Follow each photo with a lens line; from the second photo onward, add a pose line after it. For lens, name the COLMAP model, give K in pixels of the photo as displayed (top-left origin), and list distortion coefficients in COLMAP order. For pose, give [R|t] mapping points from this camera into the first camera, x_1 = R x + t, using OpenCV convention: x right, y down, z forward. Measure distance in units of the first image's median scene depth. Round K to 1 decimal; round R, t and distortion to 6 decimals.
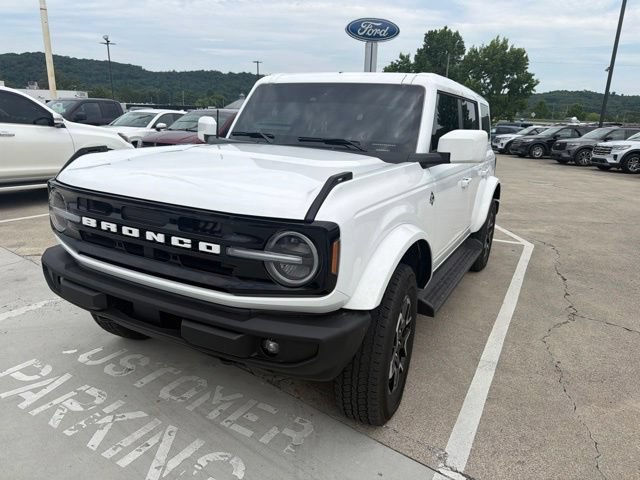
lens RADIAL K [[454.4, 0, 323.0], [0, 454.4, 237.7], [0, 0, 1]] dist [0.004462, -0.012576]
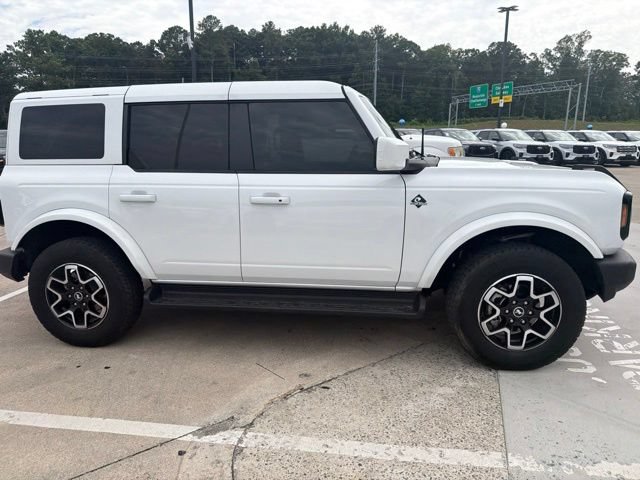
lens RADIAL K [[454.4, 0, 321.7], [0, 454.4, 238.3], [0, 0, 1]] dist [0.004462, -0.012576]
pose [[-0.320157, -0.238003, 0.916981, -1.300525], [0.232885, 0.918455, 0.319696, -0.520103], [-0.918294, 0.315904, -0.238622, 1.844653]]
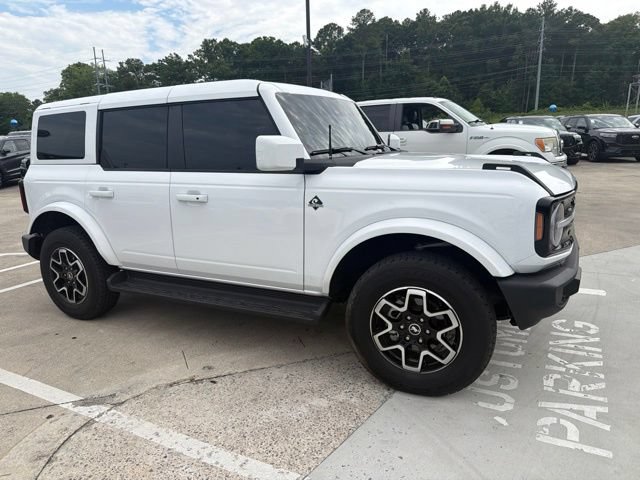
lens RADIAL K [[454.4, 0, 321.5], [0, 454.4, 244.2], [0, 0, 1]] dist [0.004462, -0.012576]
pose [[-0.002030, -0.272362, 0.962193, -1.377139], [0.282677, 0.922795, 0.261806, -0.378500], [-0.959213, 0.272521, 0.075117, 1.276888]]
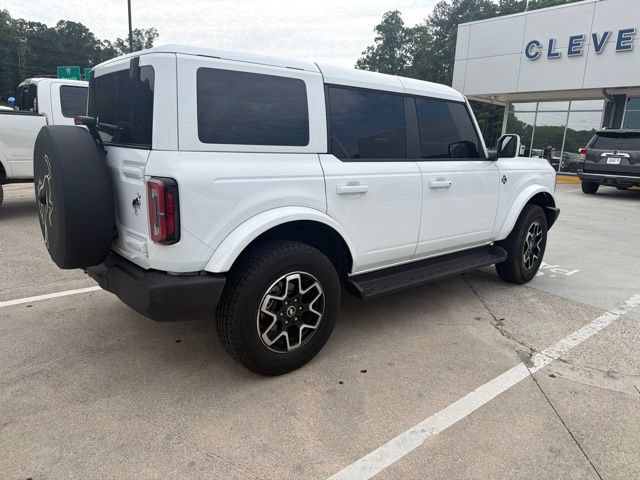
lens RADIAL K [[454.4, 0, 322.3], [0, 454.4, 243.1], [0, 0, 1]] dist [0.004462, -0.012576]
pose [[-0.922519, -0.164593, 0.349096, -0.361489], [0.016761, 0.886569, 0.462293, -0.747855], [-0.385588, 0.432325, -0.815118, 2.974797]]
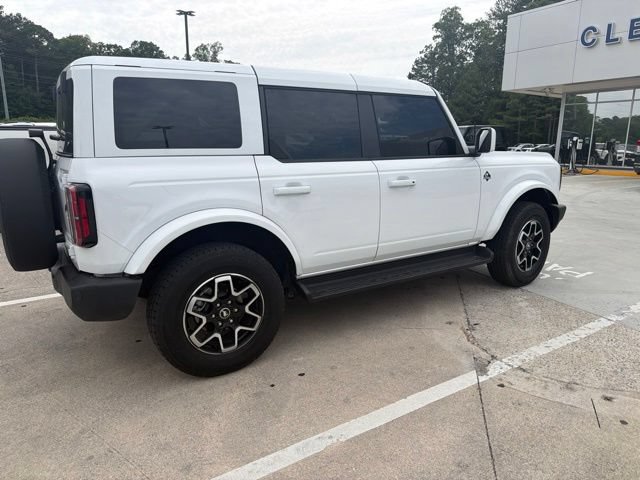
lens RADIAL K [[454.4, 0, 322.4], [0, 454.4, 243.5], [0, 0, 1]] dist [0.004462, -0.012576]
pose [[-0.867382, -0.152348, 0.473749, -0.629485], [0.088915, 0.889223, 0.448750, -0.723140], [-0.489634, 0.431362, -0.757750, 2.836666]]
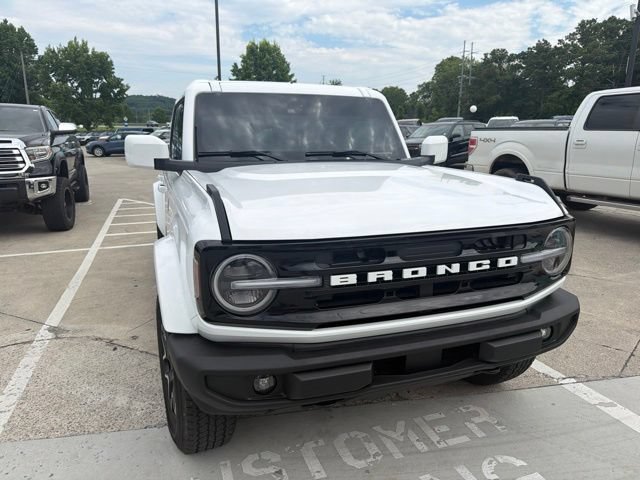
lens RADIAL K [[454.4, 0, 320.7], [0, 454.4, 241.5], [0, 0, 1]] dist [0.004462, -0.012576]
pose [[0.672459, -0.214026, 0.708514, -0.863003], [0.214721, 0.972522, 0.089982, -0.140777], [-0.708304, 0.091623, 0.699937, 0.400451]]
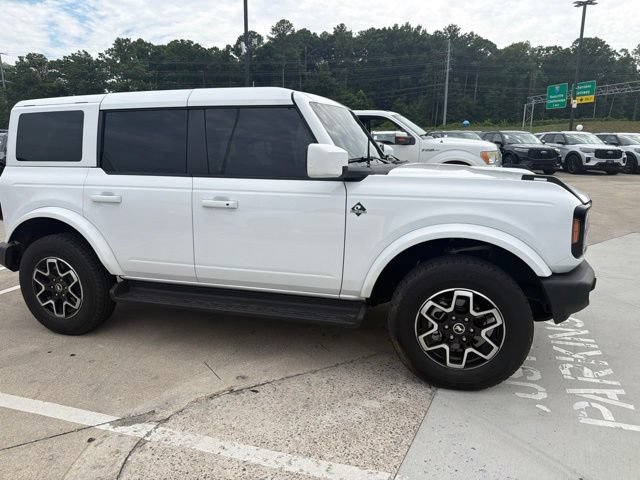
lens RADIAL K [[454.4, 0, 320.9], [0, 454.4, 238.9], [0, 0, 1]] dist [0.004462, -0.012576]
pose [[-0.173943, -0.245384, 0.953693, -1.375843], [0.242967, 0.927822, 0.283042, -0.457987], [-0.954312, 0.280949, -0.101768, 1.555522]]
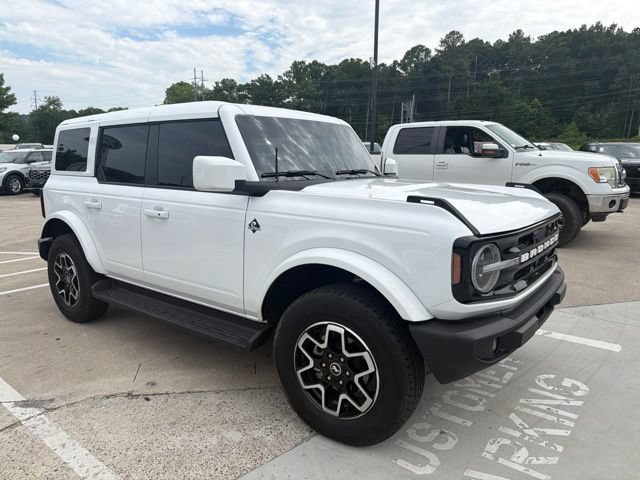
lens RADIAL K [[454.4, 0, 321.3], [0, 454.4, 237.4], [0, 0, 1]] dist [0.004462, -0.012576]
pose [[0.177264, -0.215270, 0.960331, -1.304538], [0.254596, 0.952599, 0.166541, -0.305106], [-0.950662, 0.214975, 0.223669, 0.978156]]
